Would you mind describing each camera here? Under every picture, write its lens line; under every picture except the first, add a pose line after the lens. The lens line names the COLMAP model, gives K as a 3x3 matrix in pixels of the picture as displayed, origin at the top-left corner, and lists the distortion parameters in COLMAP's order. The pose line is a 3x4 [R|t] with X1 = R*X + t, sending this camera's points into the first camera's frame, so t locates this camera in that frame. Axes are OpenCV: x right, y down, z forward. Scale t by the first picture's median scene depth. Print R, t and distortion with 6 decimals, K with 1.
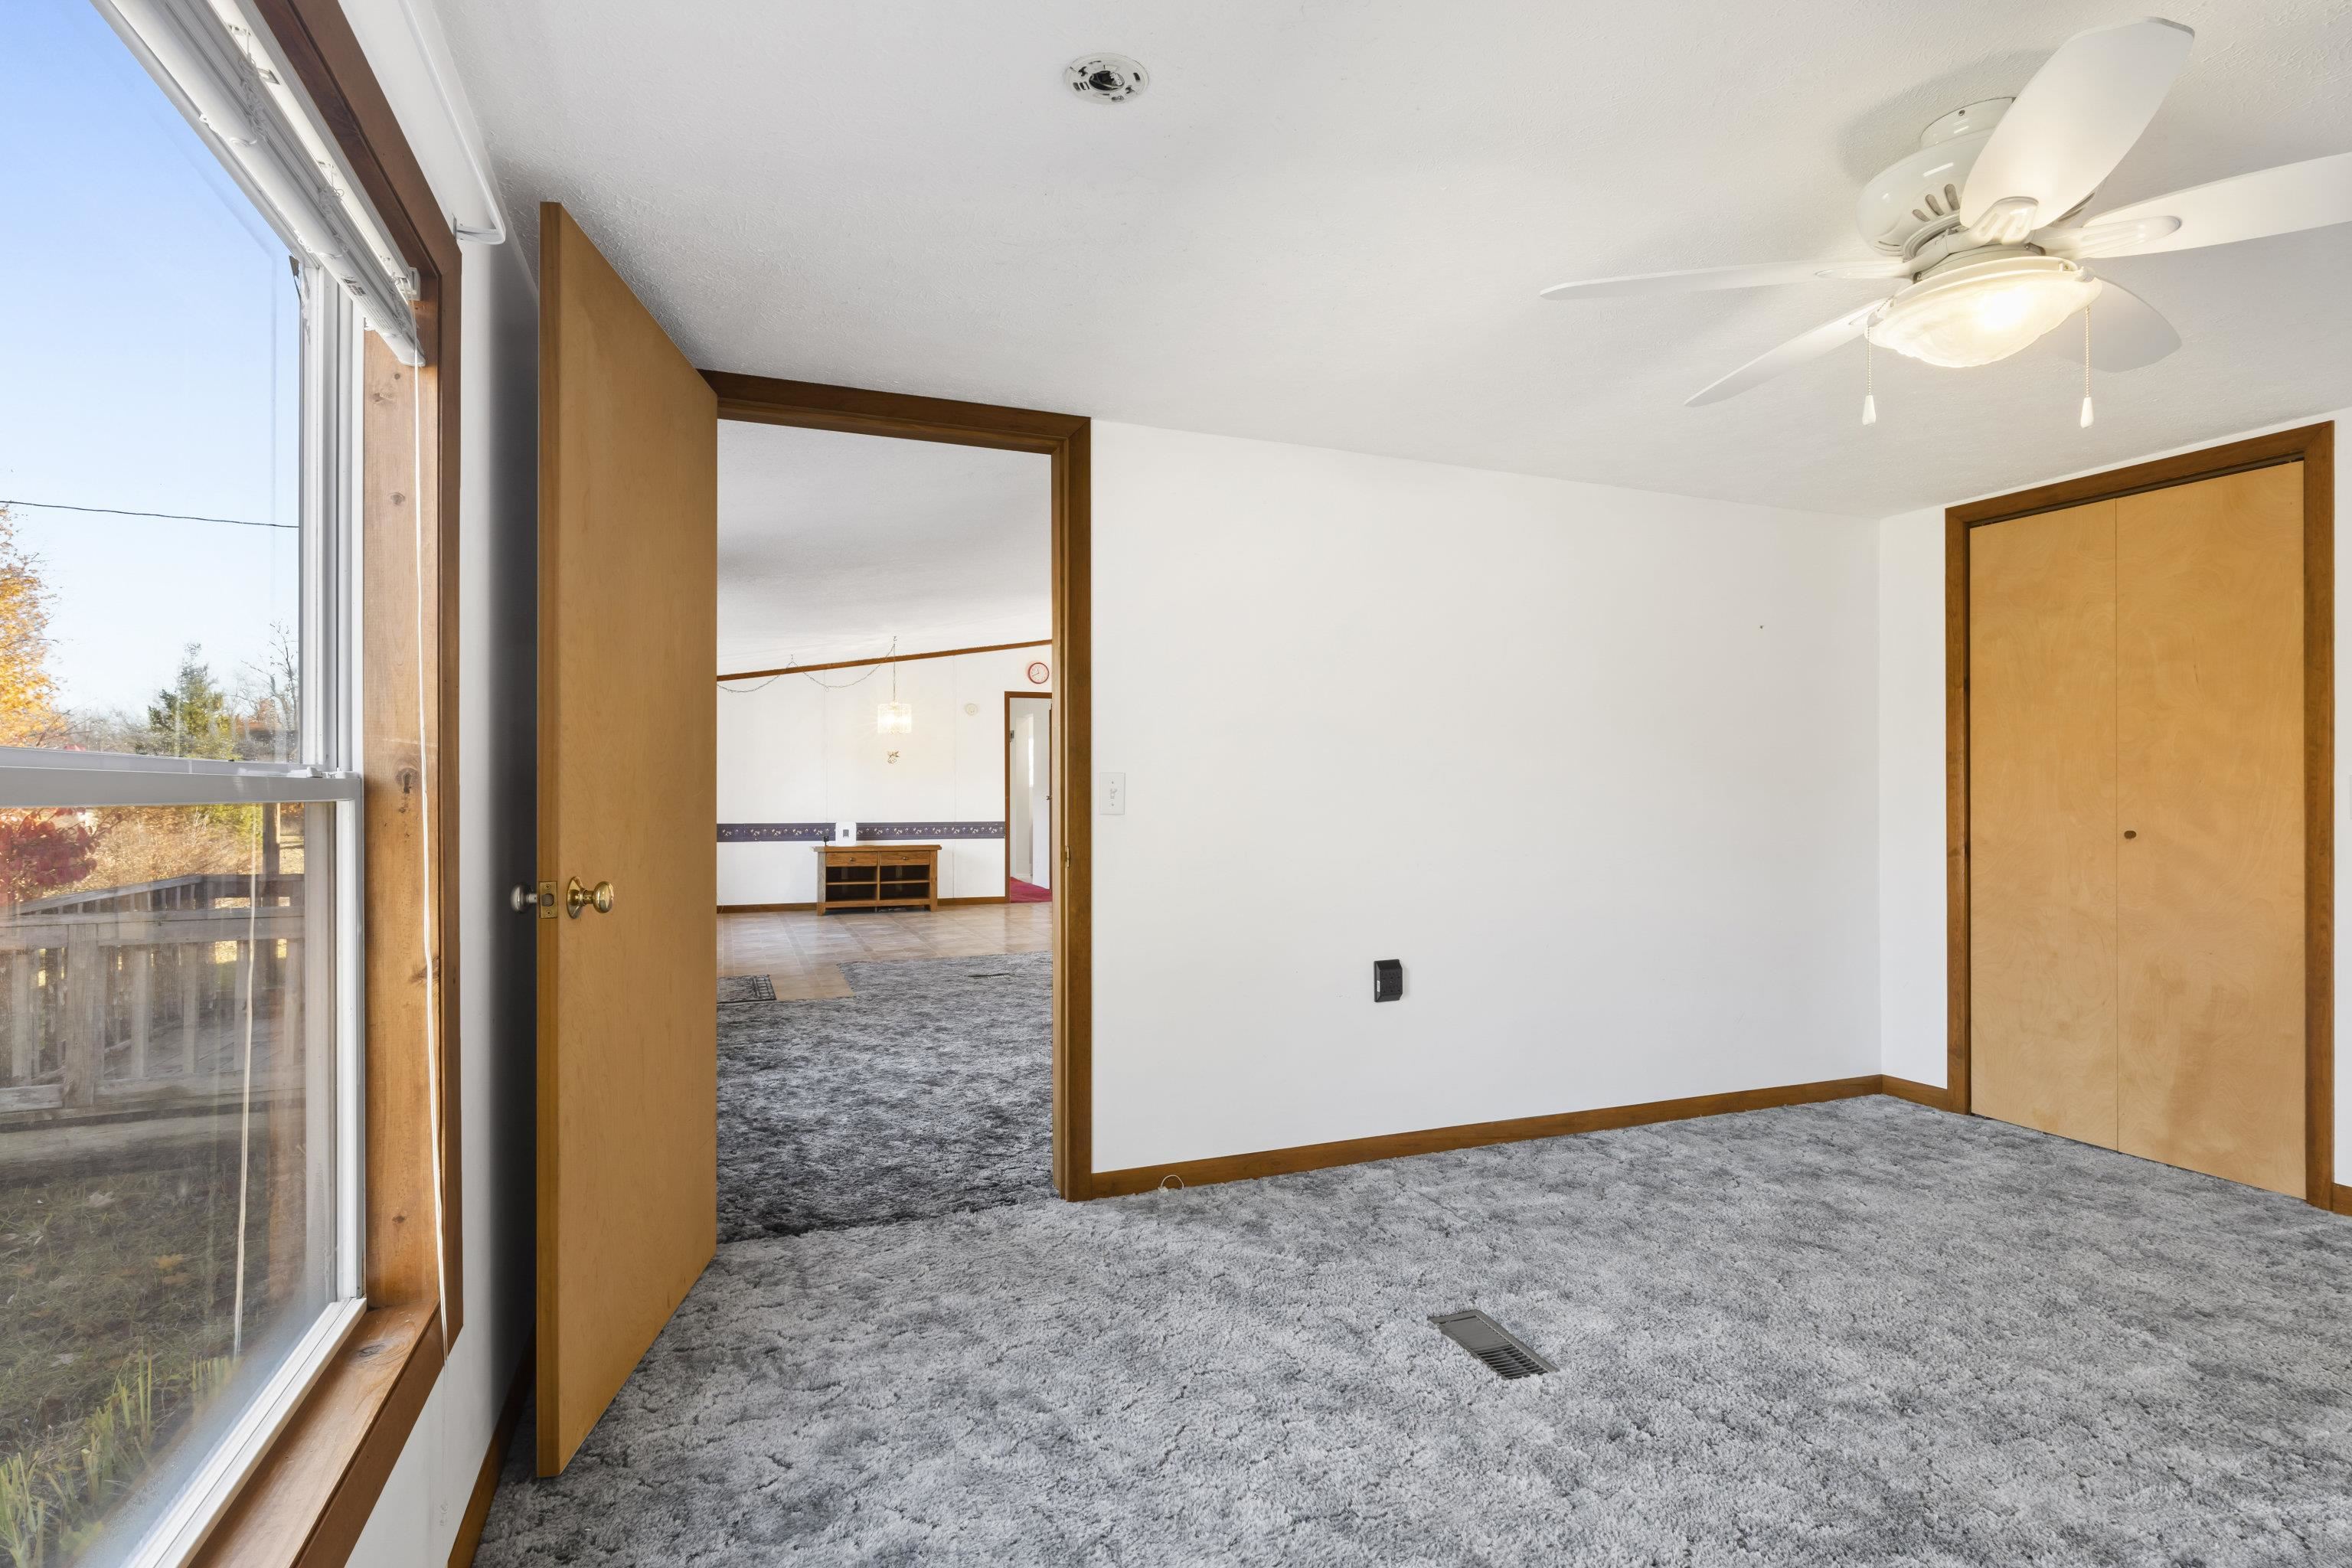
lens RADIAL K [[1157.6, 0, 1176.5], [0, 1157.6, 787.9], [0, 0, 1]] dist [-0.001533, 0.000550]
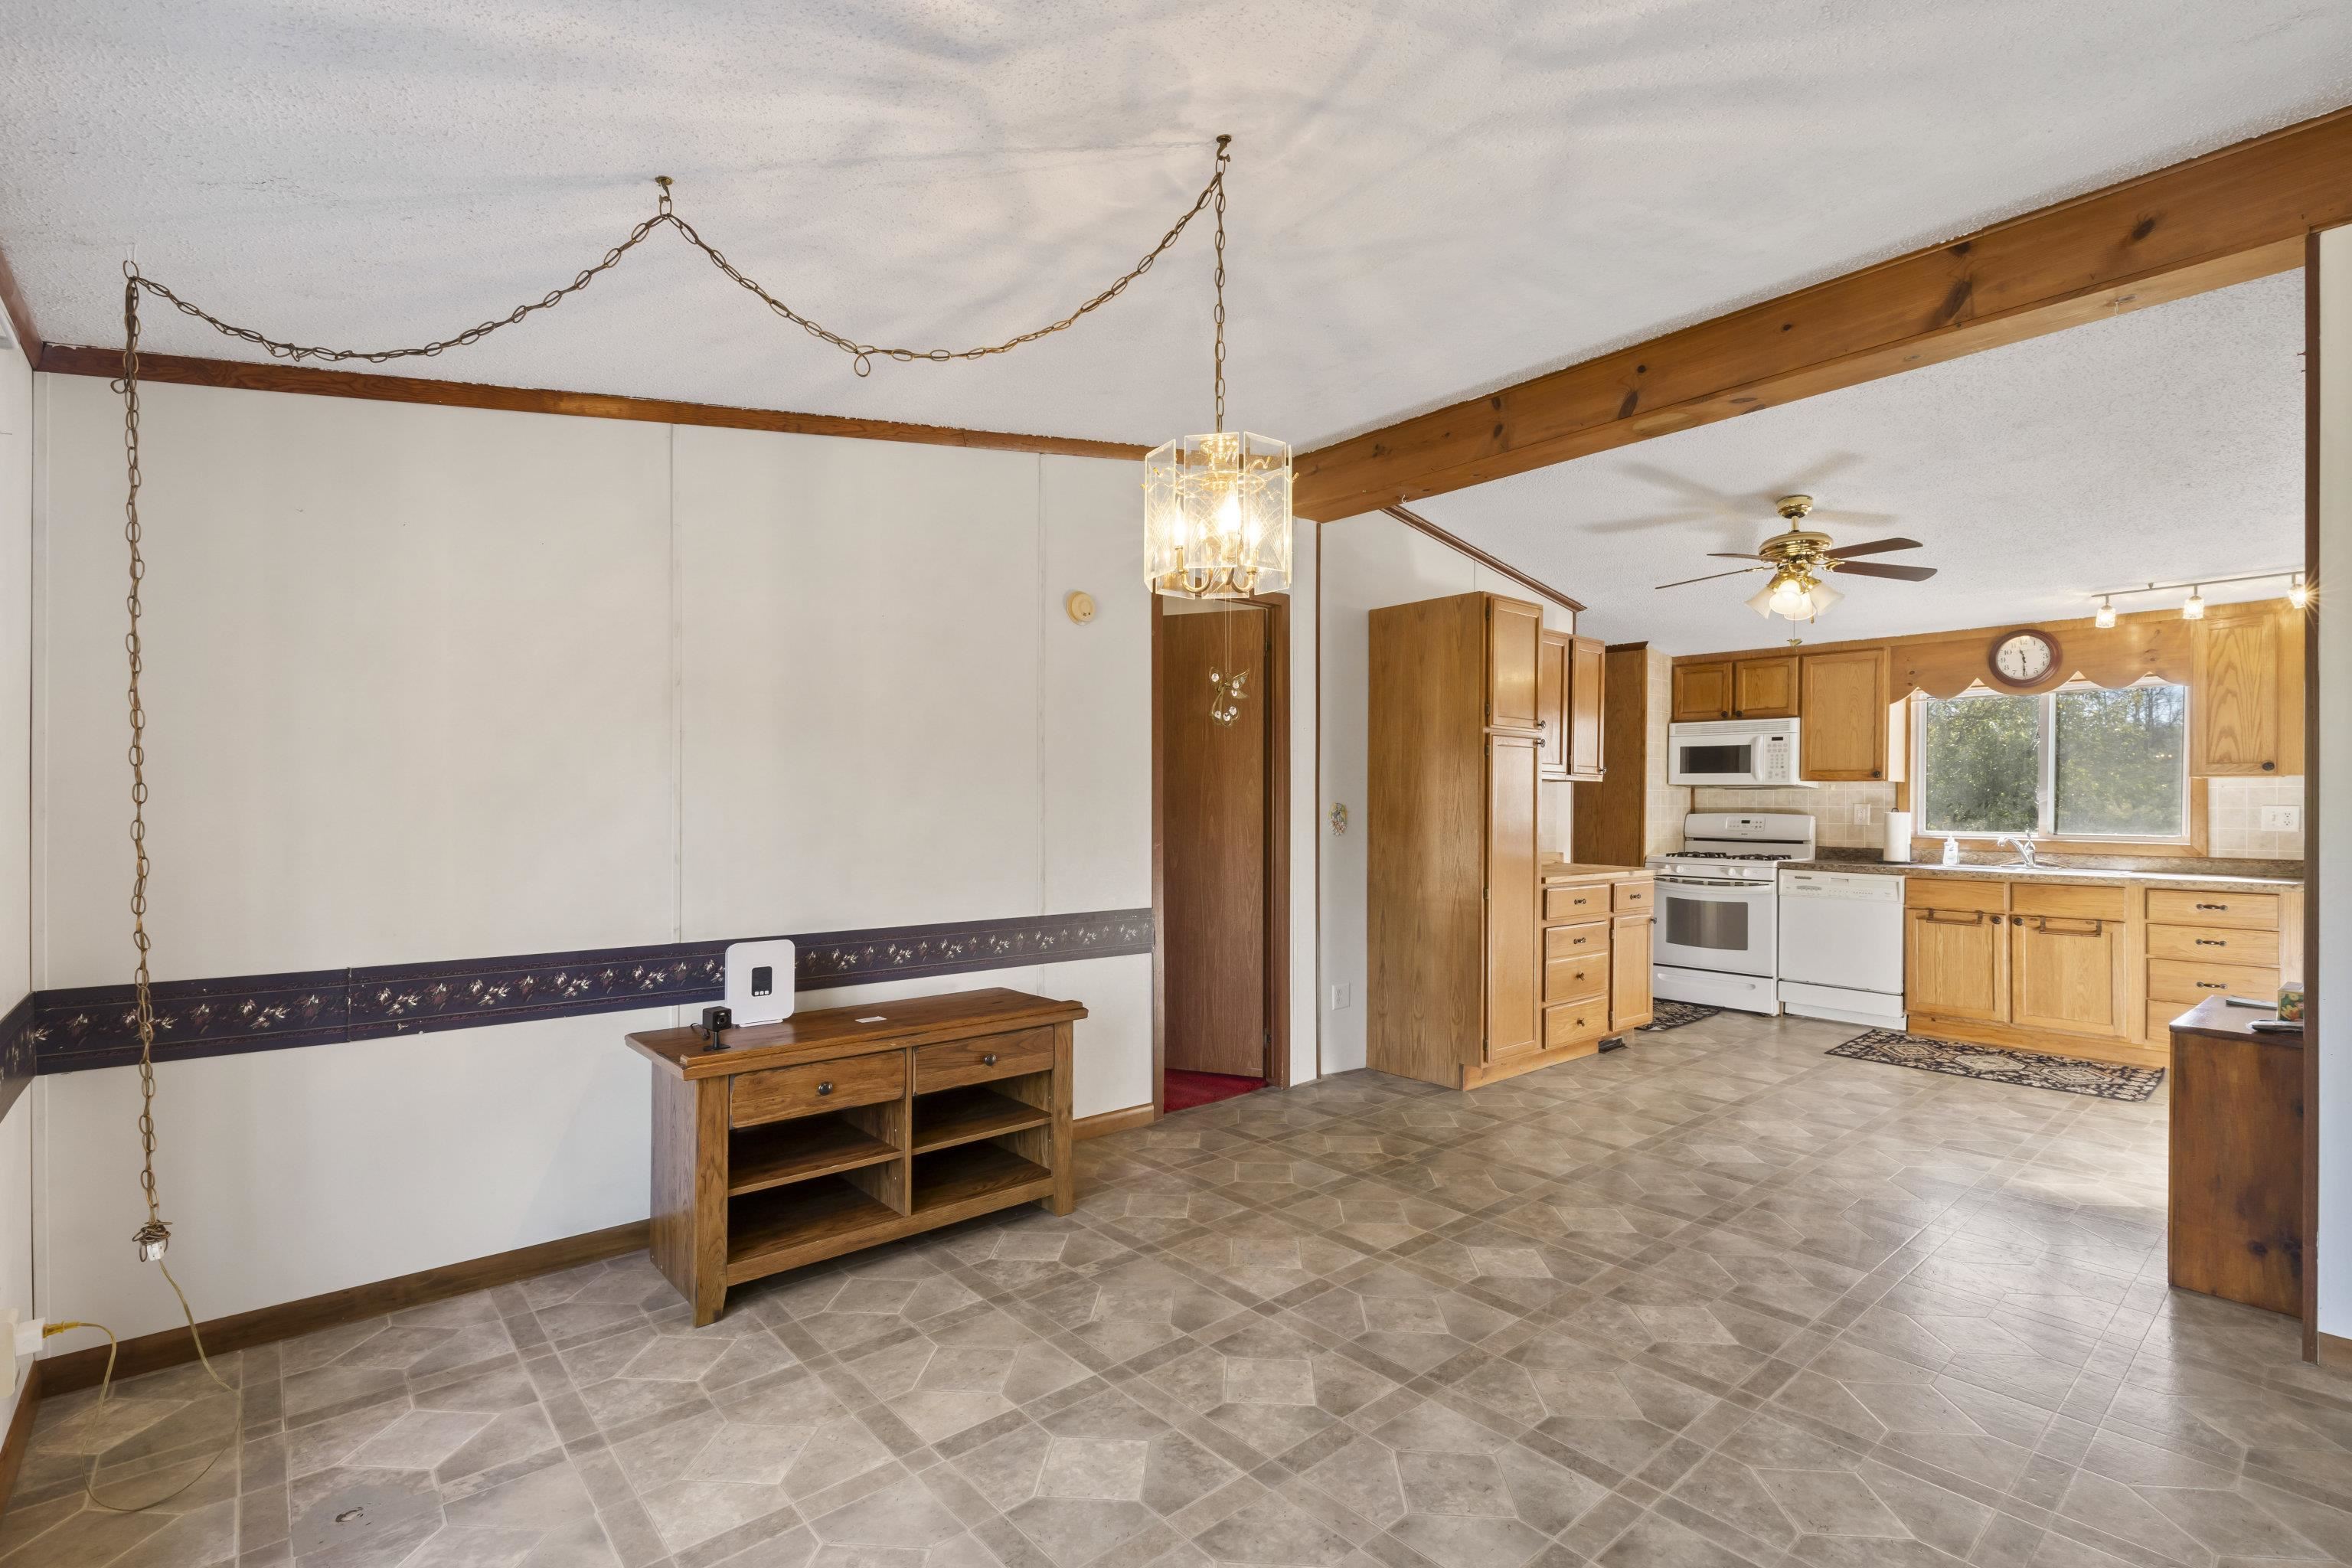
lens RADIAL K [[1059.5, 0, 1194.0], [0, 1059.5, 800.9], [0, 0, 1]] dist [0.009871, -0.000432]
pose [[0.936170, 0.007768, 0.351462, -0.279891], [-0.009564, 0.999949, 0.003374, -0.008018], [-0.351417, -0.006520, 0.936196, 0.712473]]
